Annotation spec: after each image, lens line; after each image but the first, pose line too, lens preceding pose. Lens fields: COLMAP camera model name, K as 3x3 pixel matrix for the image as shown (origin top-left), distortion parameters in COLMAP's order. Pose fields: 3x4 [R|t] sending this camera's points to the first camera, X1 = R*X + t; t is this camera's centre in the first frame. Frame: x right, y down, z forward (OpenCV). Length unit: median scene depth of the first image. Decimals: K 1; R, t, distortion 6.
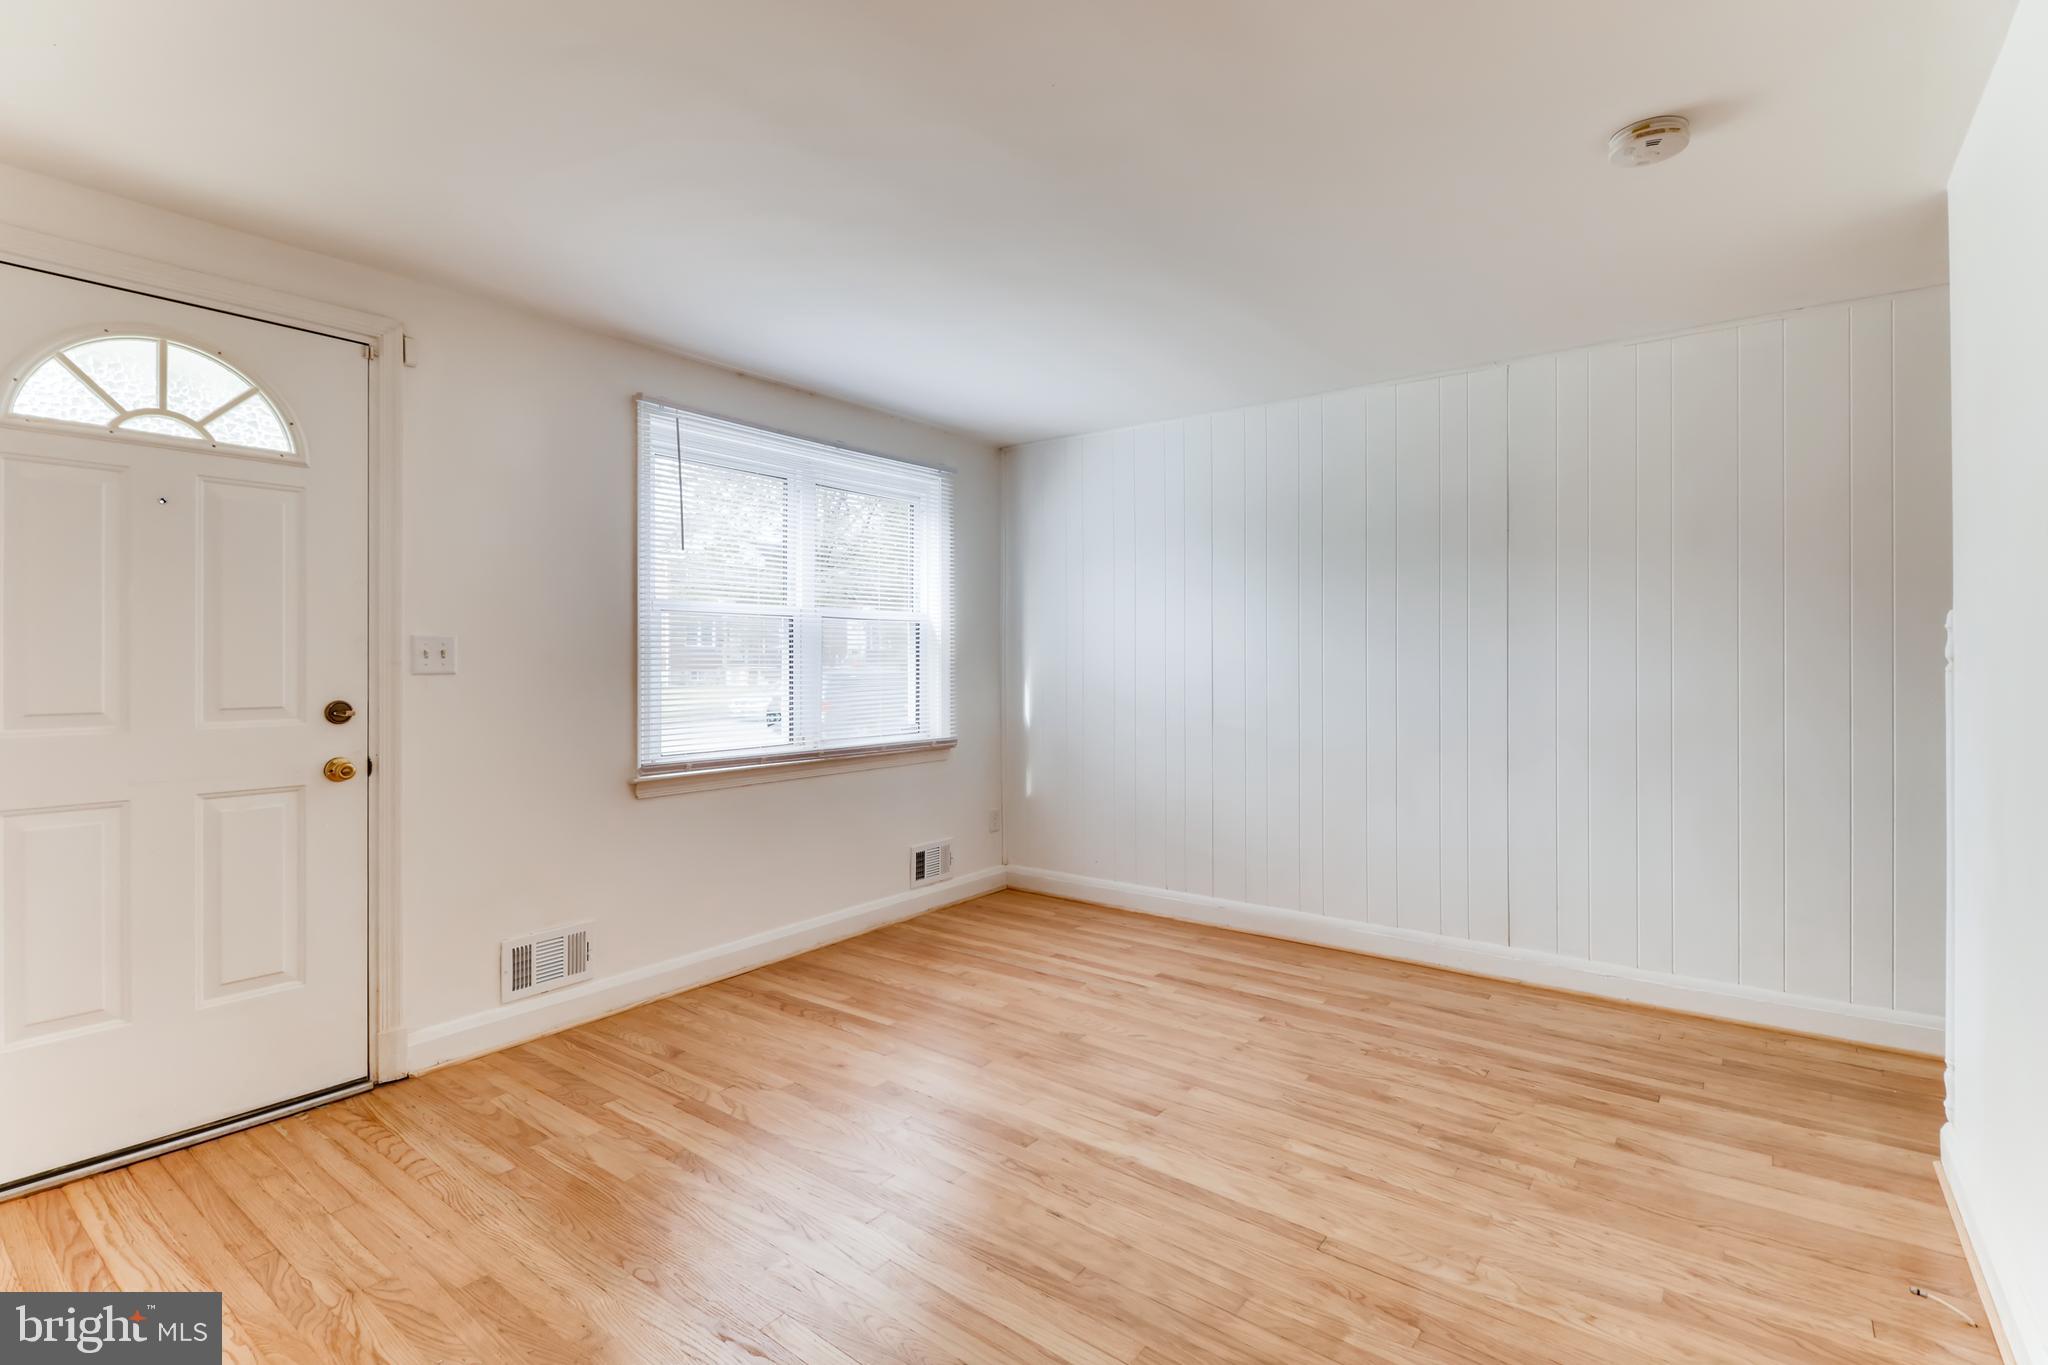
lens RADIAL K [[937.9, 0, 1028.9], [0, 937.9, 667.5], [0, 0, 1]] dist [0.023526, -0.016877]
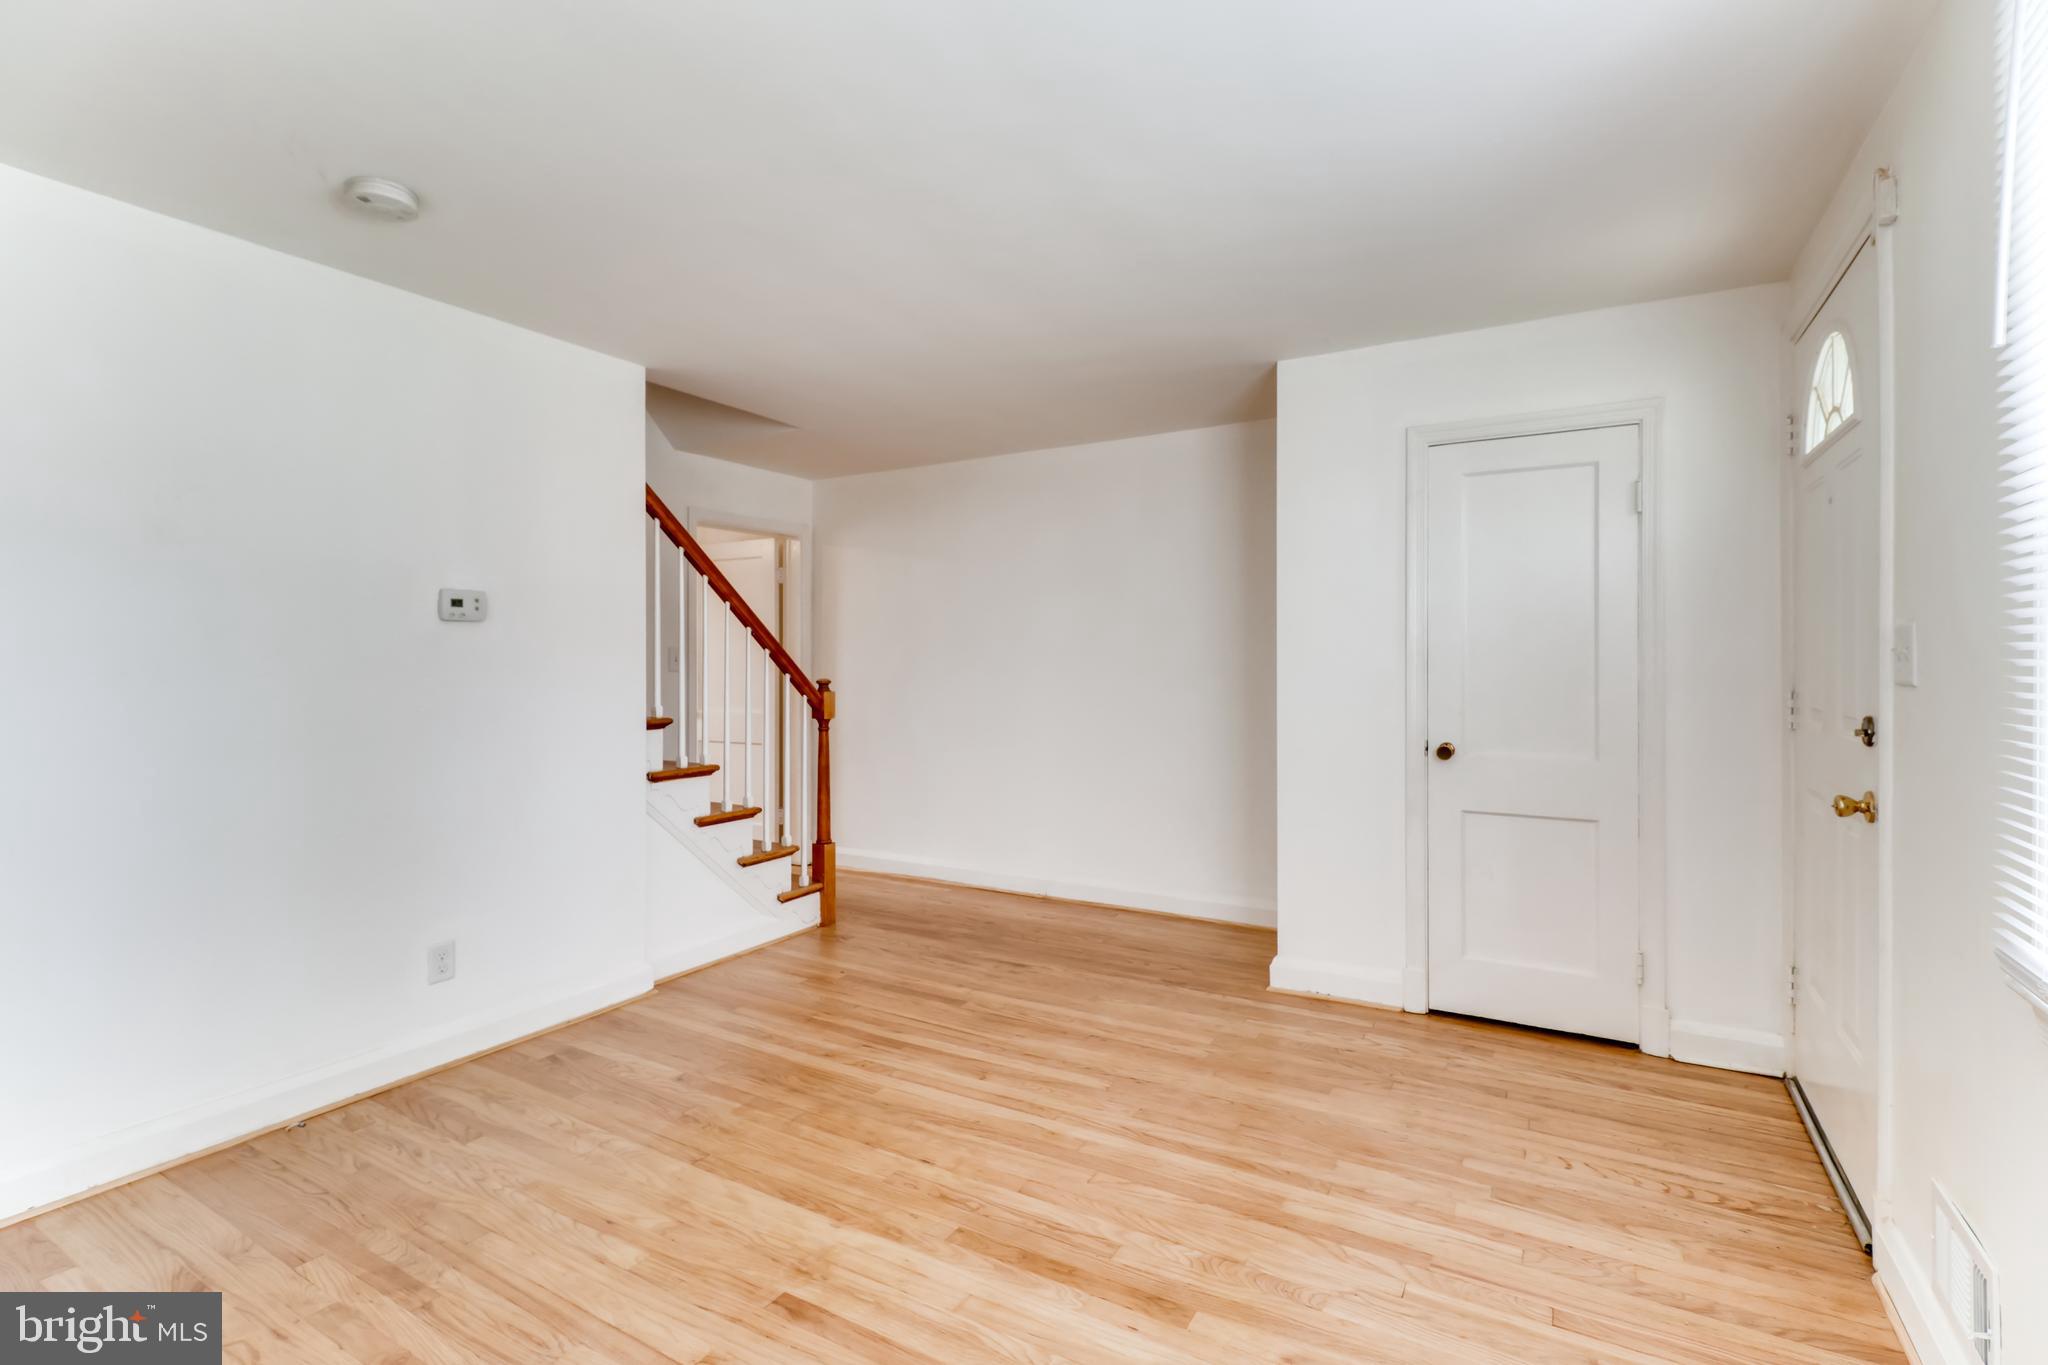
lens RADIAL K [[937.9, 0, 1028.9], [0, 937.9, 667.5], [0, 0, 1]] dist [0.023526, -0.016877]
pose [[-0.993083, 0.005020, -0.117307, 0.029562], [0.003291, 0.999883, 0.014925, -0.018023], [0.117369, 0.014436, -0.992983, 1.726679]]
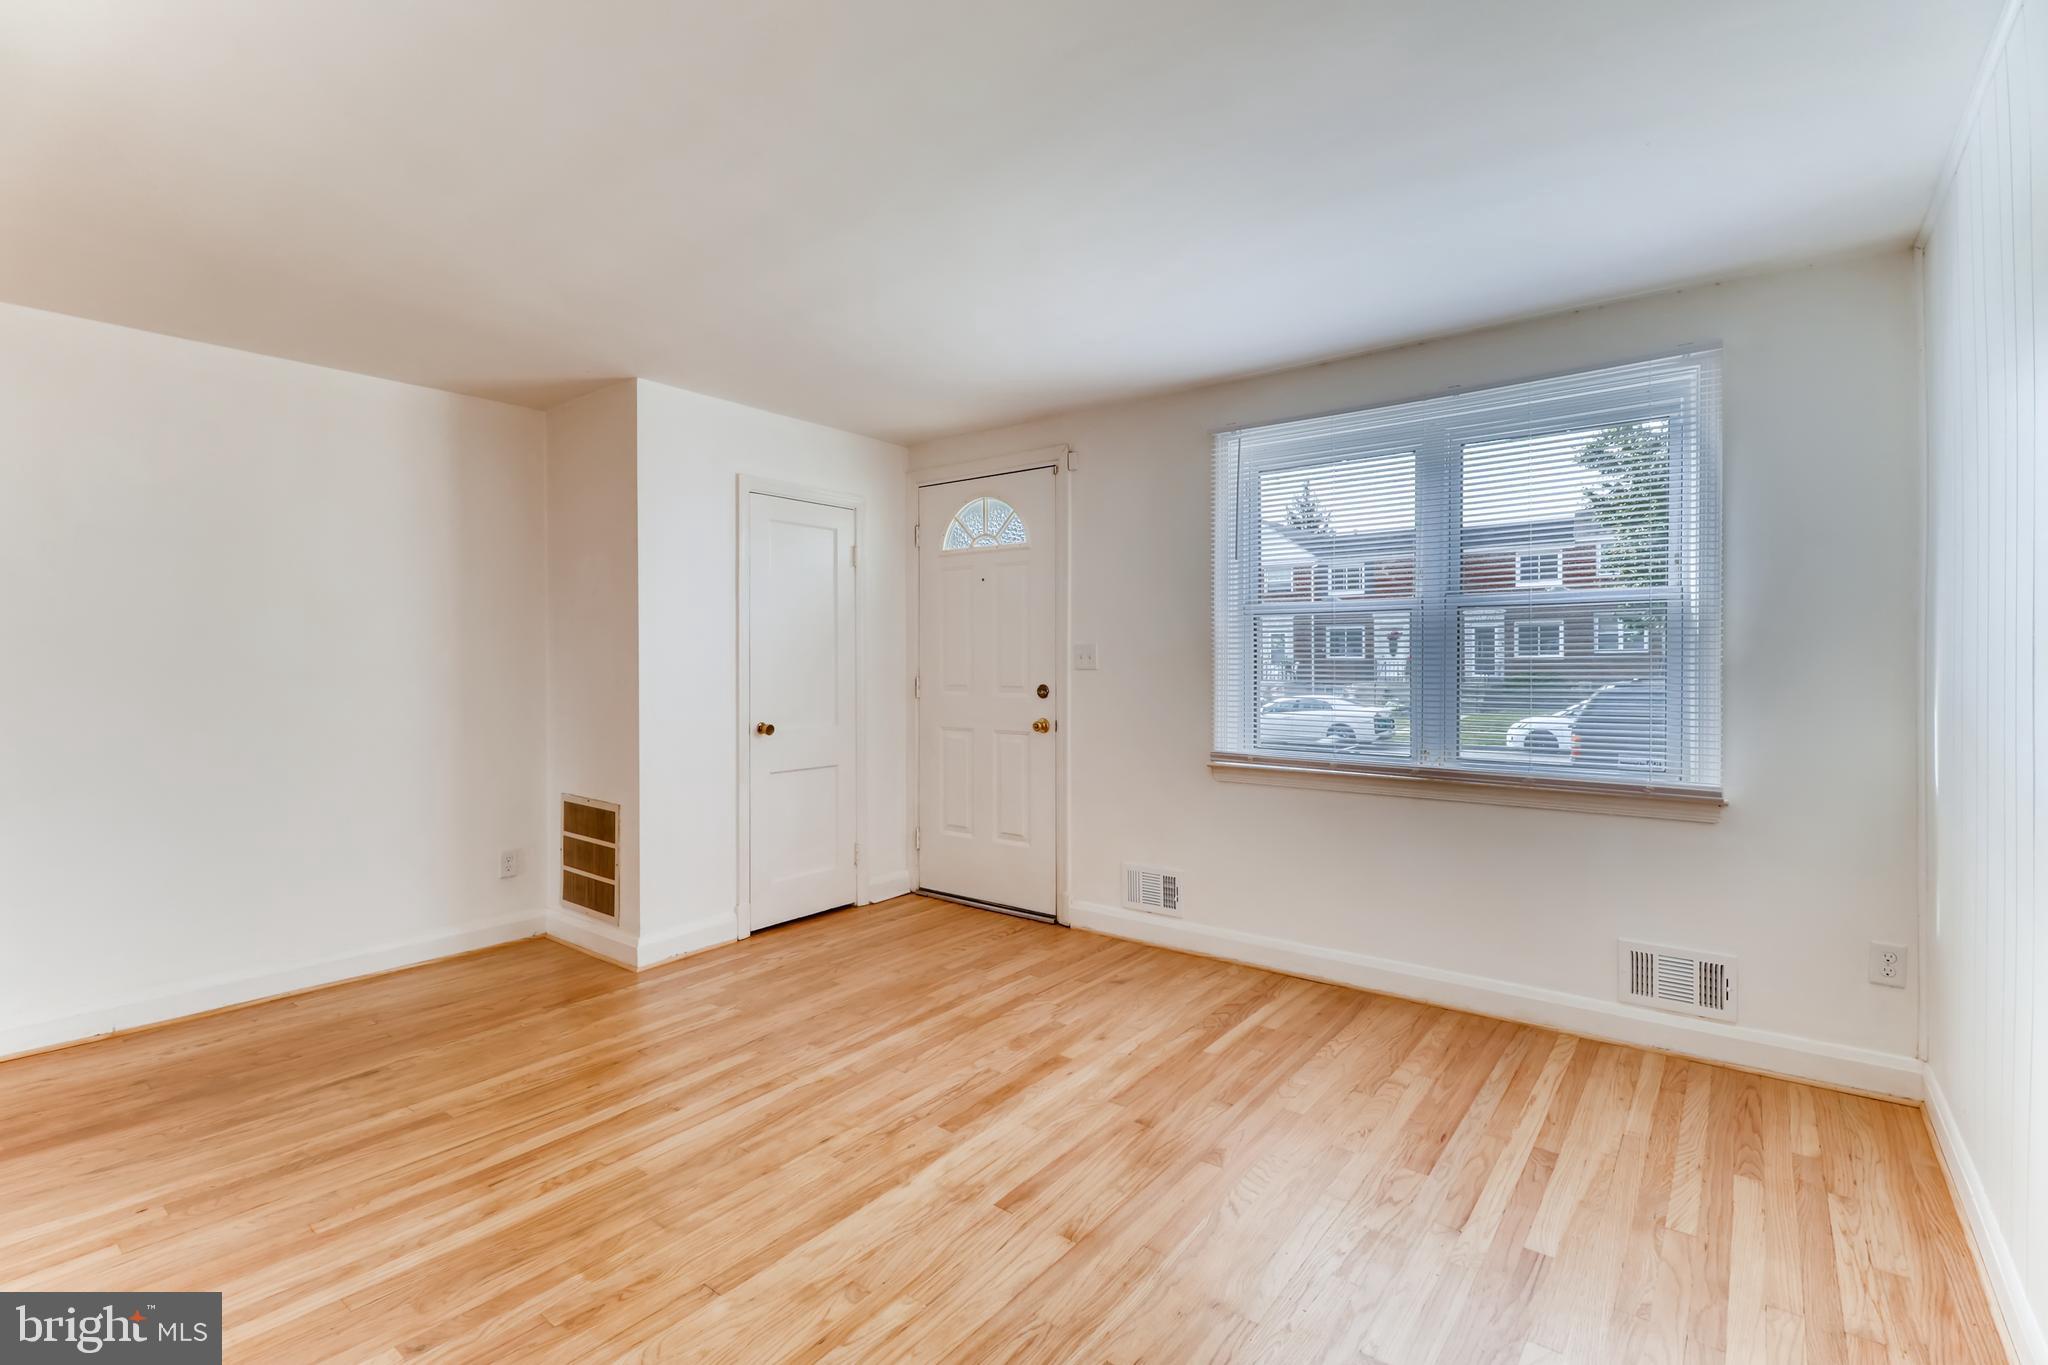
lens RADIAL K [[929.6, 0, 1032.3], [0, 929.6, 671.0], [0, 0, 1]] dist [0.002253, -0.000472]
pose [[-0.012807, 0.013465, -0.999827, 0.948457], [-0.004093, 0.999900, 0.013519, -0.011365], [0.999910, 0.004265, -0.012750, 1.033554]]
